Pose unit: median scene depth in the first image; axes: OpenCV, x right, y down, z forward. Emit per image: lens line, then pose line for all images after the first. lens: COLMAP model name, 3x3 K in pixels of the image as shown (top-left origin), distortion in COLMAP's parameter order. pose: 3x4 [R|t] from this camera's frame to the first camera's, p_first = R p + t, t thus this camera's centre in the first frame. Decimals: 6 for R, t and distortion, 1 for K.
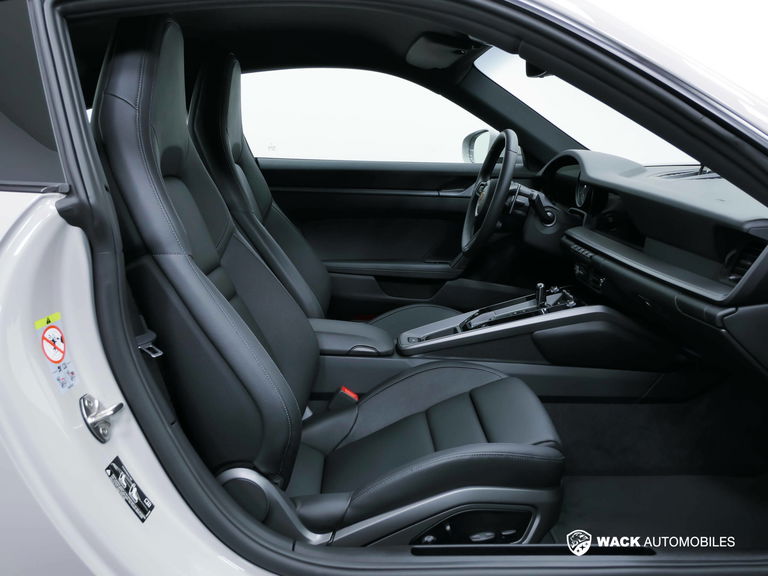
lens RADIAL K [[771.1, 0, 382.9], [0, 771.1, 287.9], [0, 0, 1]] dist [-0.013595, 0.000000]
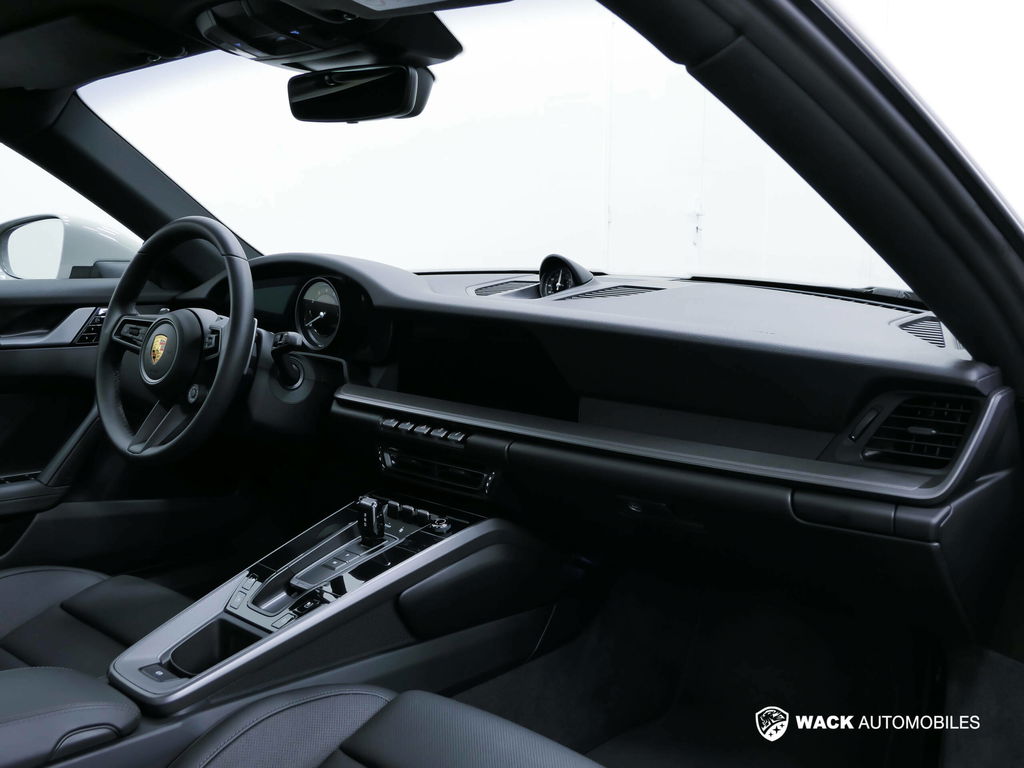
lens RADIAL K [[1028.1, 0, 512.5], [0, 1028.1, 385.7], [0, 0, 1]] dist [-0.013595, 0.000000]
pose [[0.685894, -0.115762, 0.718435, -0.240996], [0.139427, 0.989881, 0.026389, -0.091198], [-0.714219, 0.082069, 0.695094, 0.422174]]
